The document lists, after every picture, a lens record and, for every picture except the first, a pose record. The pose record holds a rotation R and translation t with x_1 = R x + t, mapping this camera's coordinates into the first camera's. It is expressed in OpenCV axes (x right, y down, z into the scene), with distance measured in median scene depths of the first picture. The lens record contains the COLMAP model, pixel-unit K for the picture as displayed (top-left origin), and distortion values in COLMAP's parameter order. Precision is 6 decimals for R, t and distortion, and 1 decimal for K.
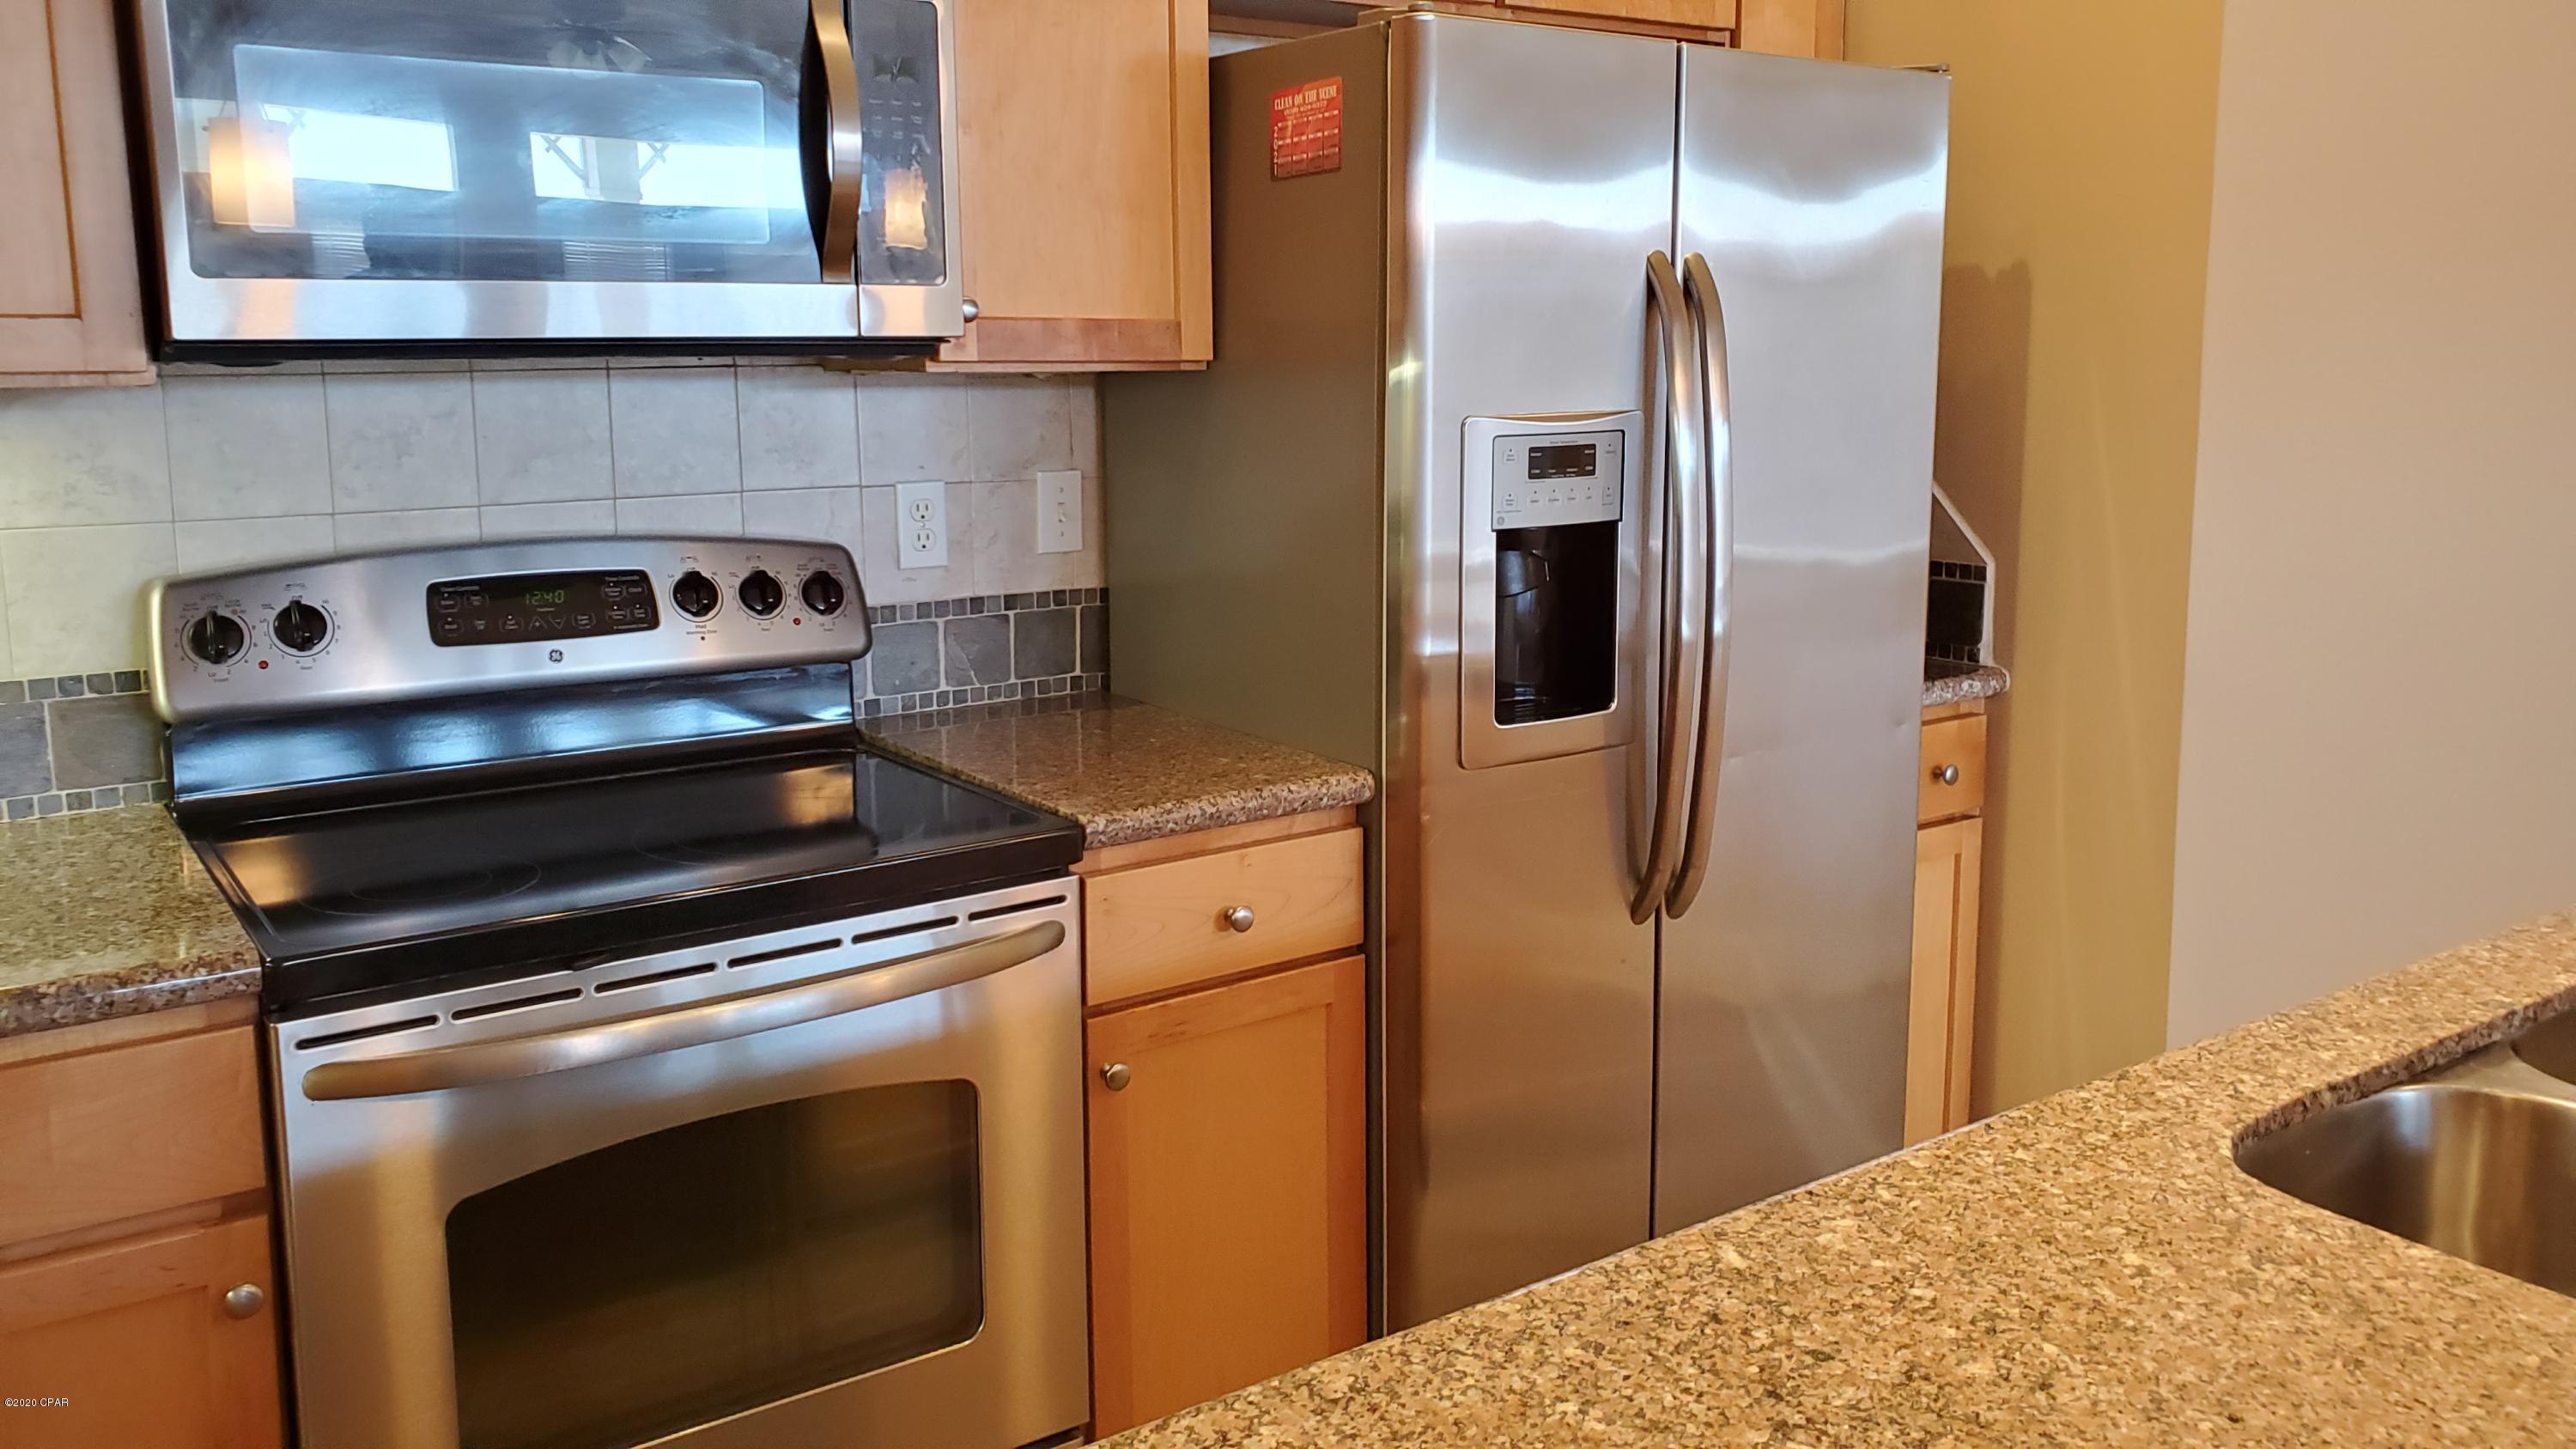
lens RADIAL K [[2038.2, 0, 1280.6], [0, 2038.2, 646.1], [0, 0, 1]] dist [0.051955, -0.074244]
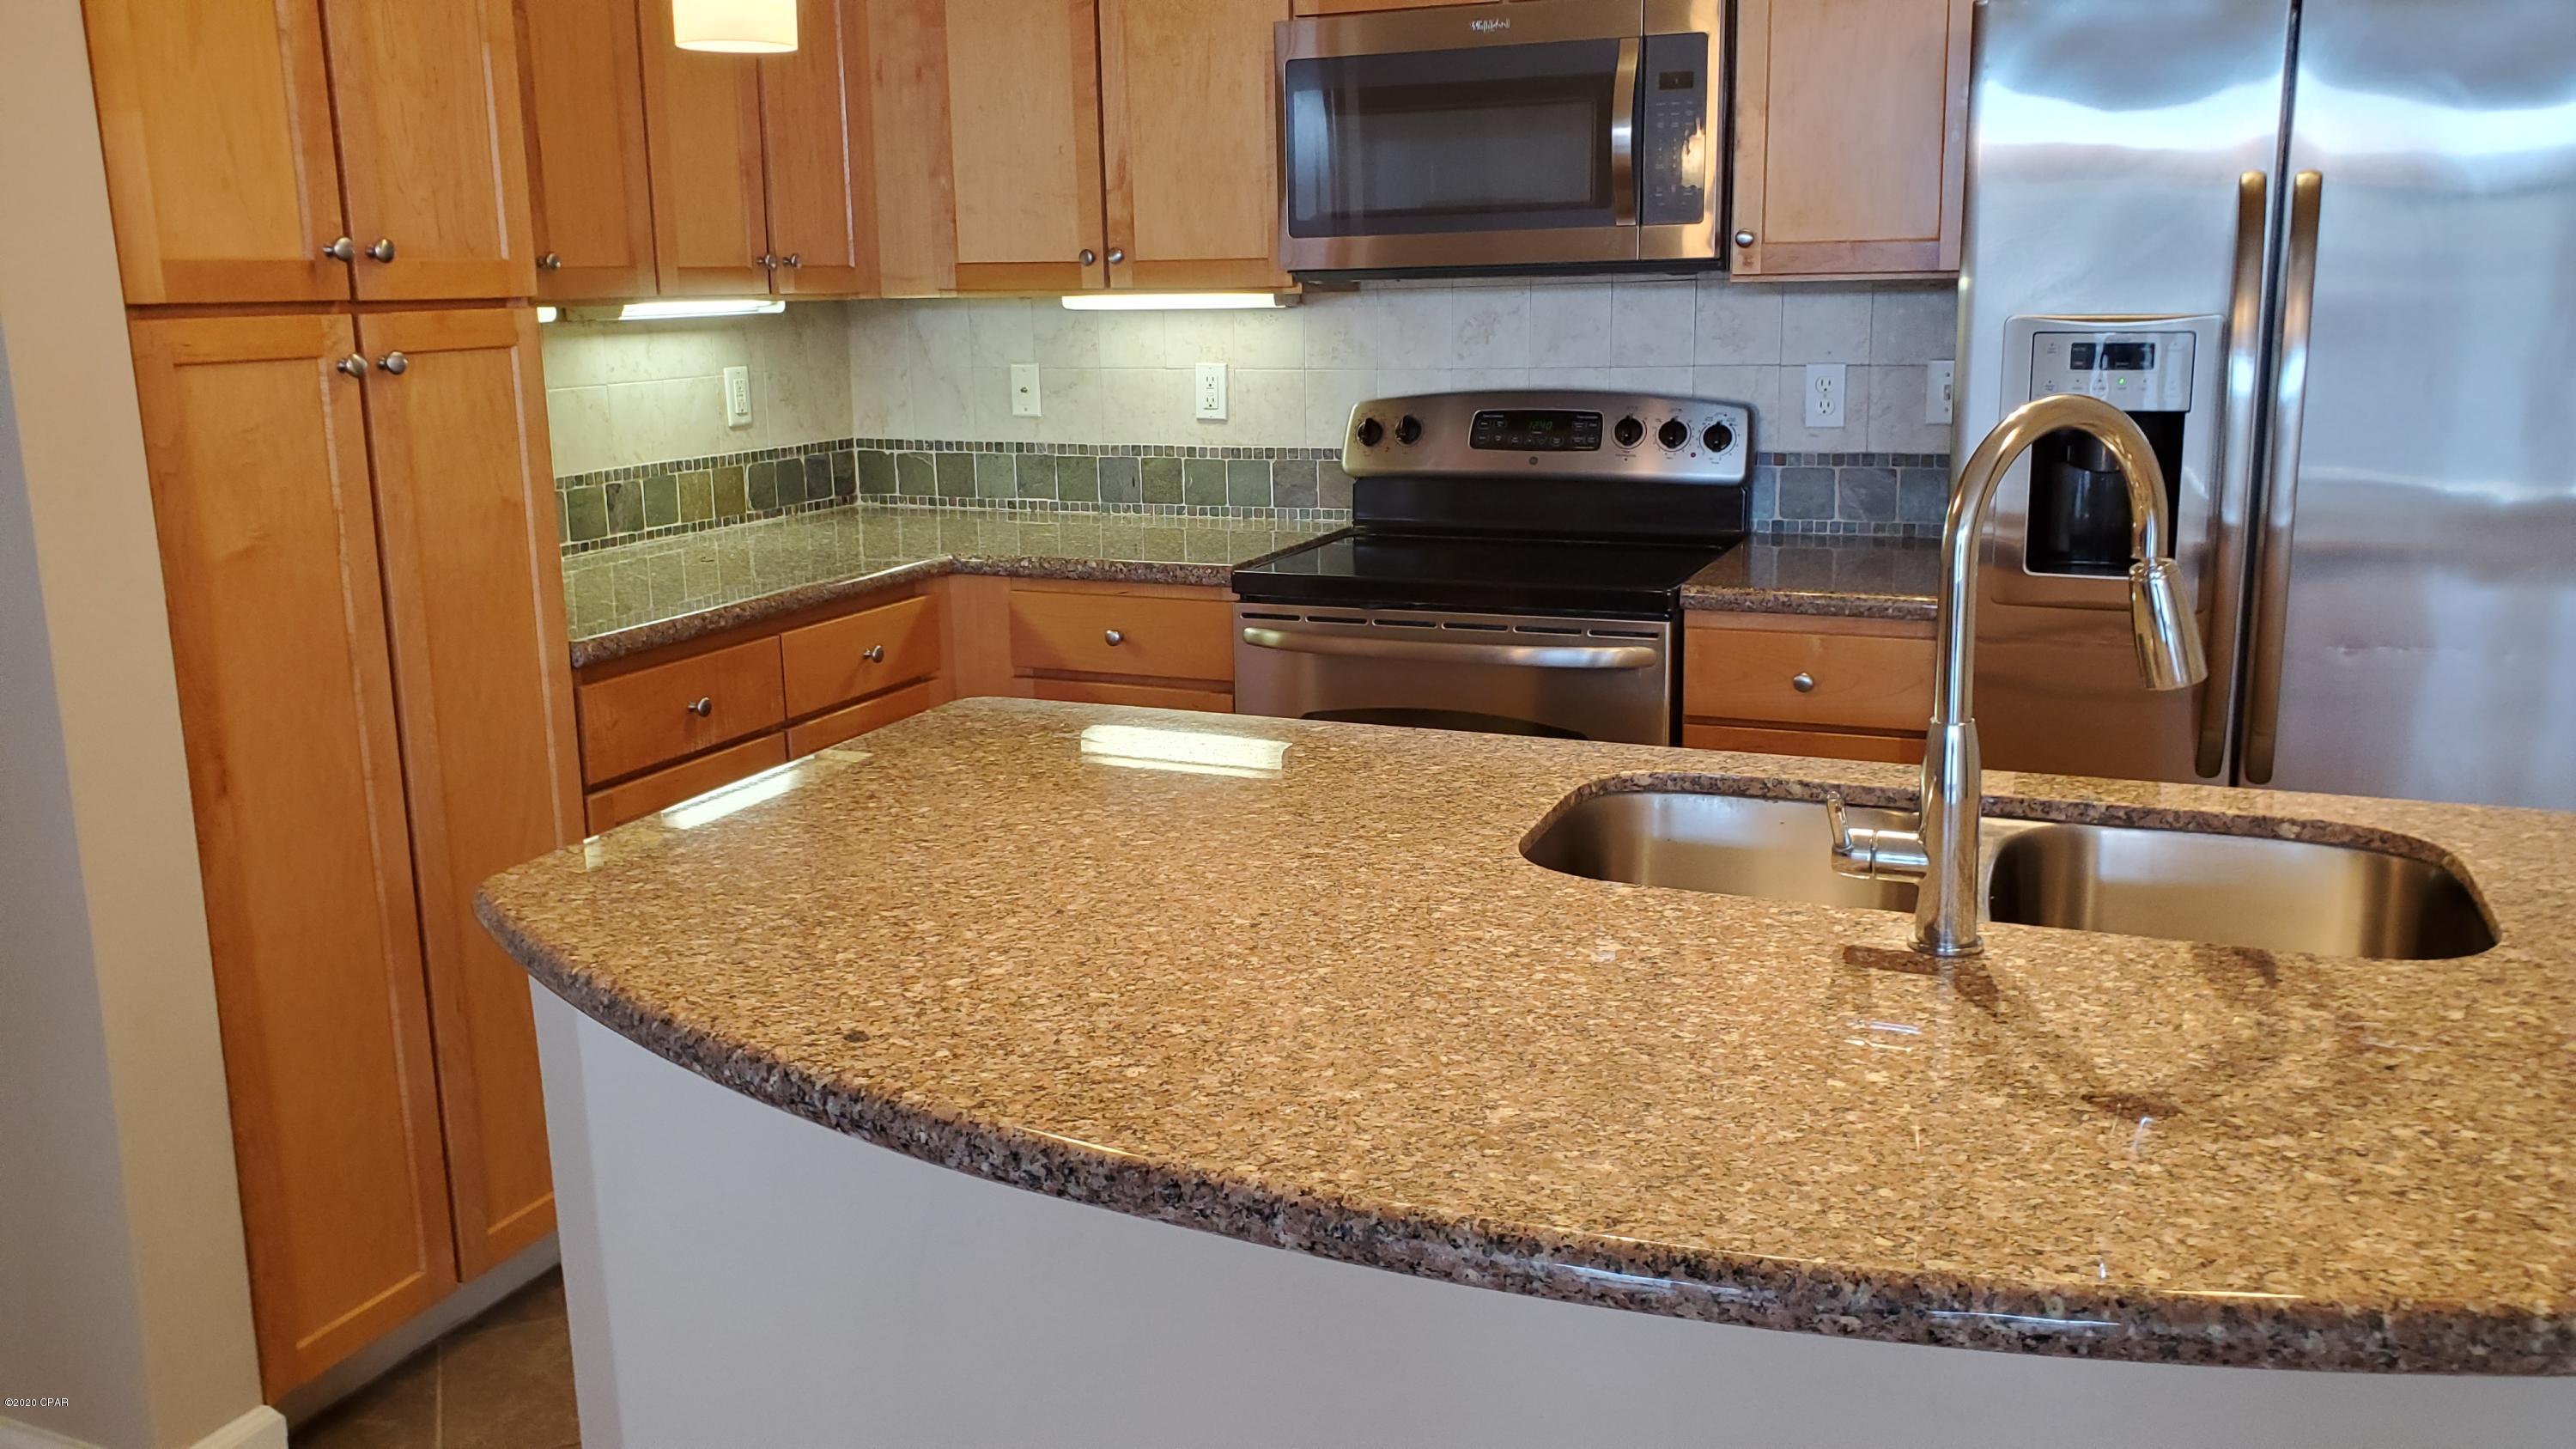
lens RADIAL K [[1961.3, 0, 1255.8], [0, 1961.3, 687.8], [0, 0, 1]] dist [0.160855, -0.421163]
pose [[0.521447, 0.167476, -0.836686, 0.888124], [-0.113869, 0.985437, 0.126284, 0.010019], [0.845651, 0.029422, 0.532924, -0.031388]]
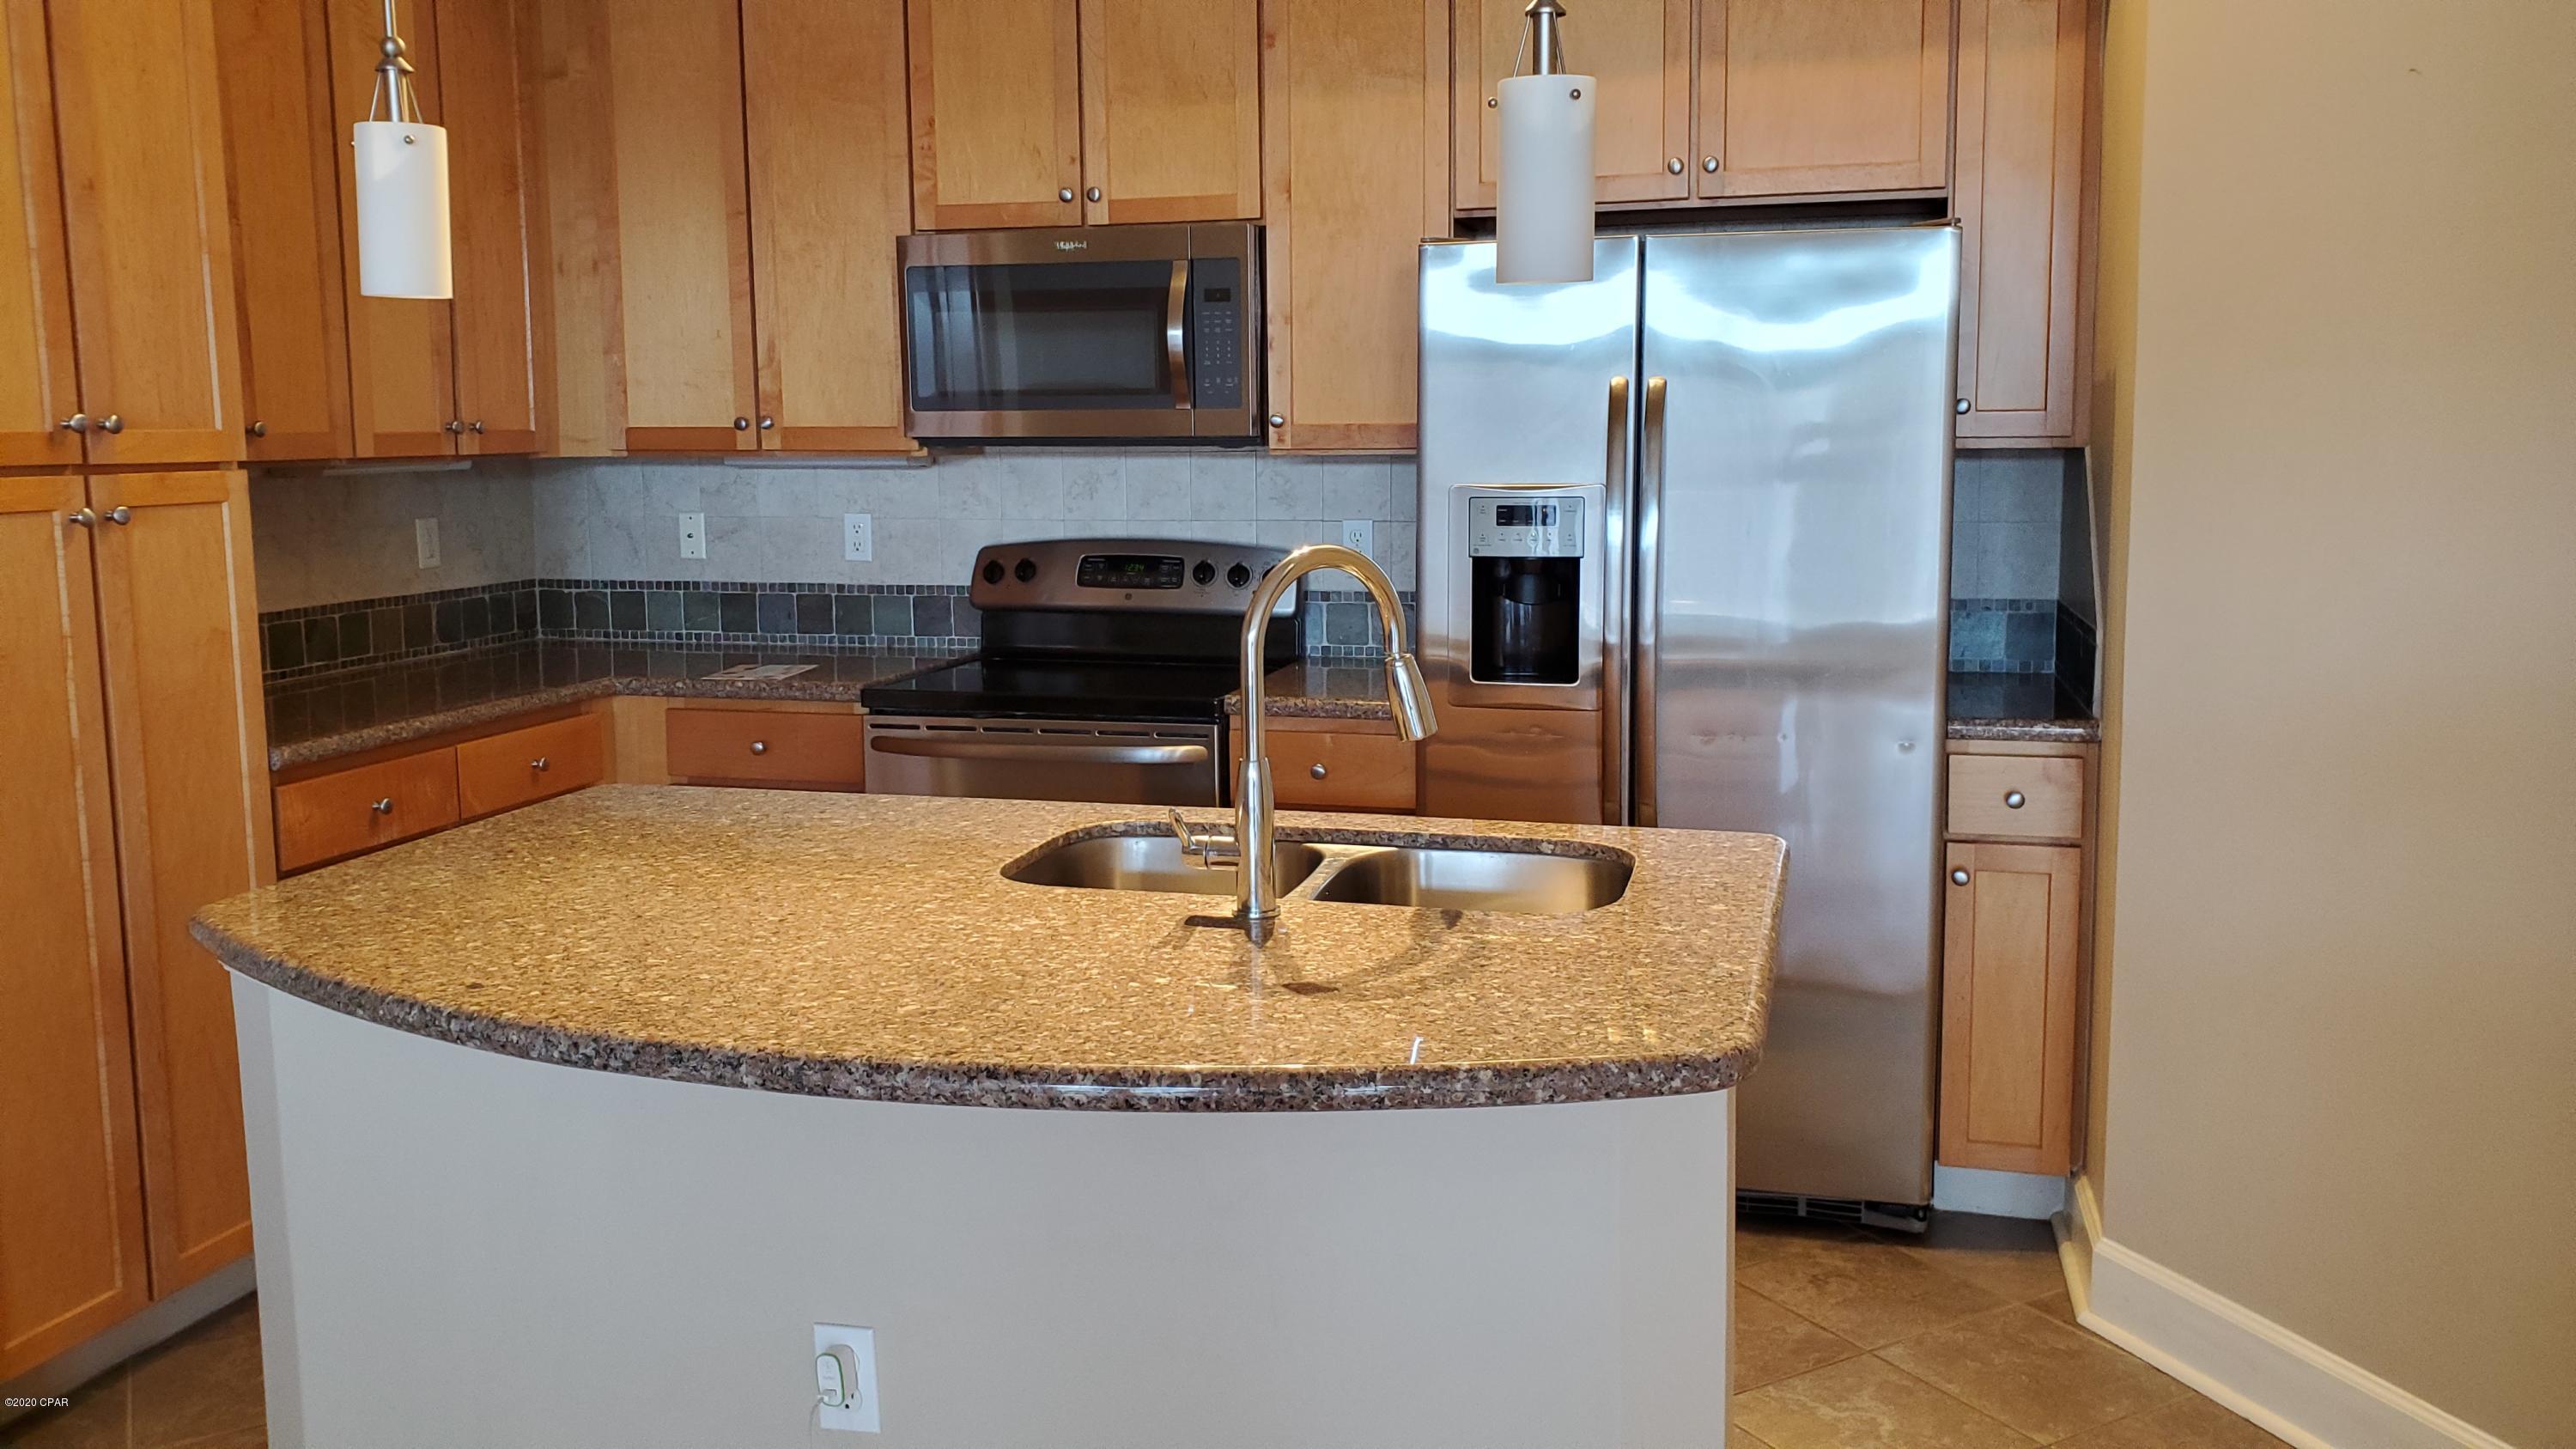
lens RADIAL K [[1959.7, 0, 1277.8], [0, 1959.7, 655.5], [0, 0, 1]] dist [-0.008305, 0.004232]
pose [[0.640510, 0.089379, -0.762731, 1.175680], [-0.112536, 0.993406, 0.021908, 0.003886], [0.759660, 0.071803, 0.646345, -0.099143]]
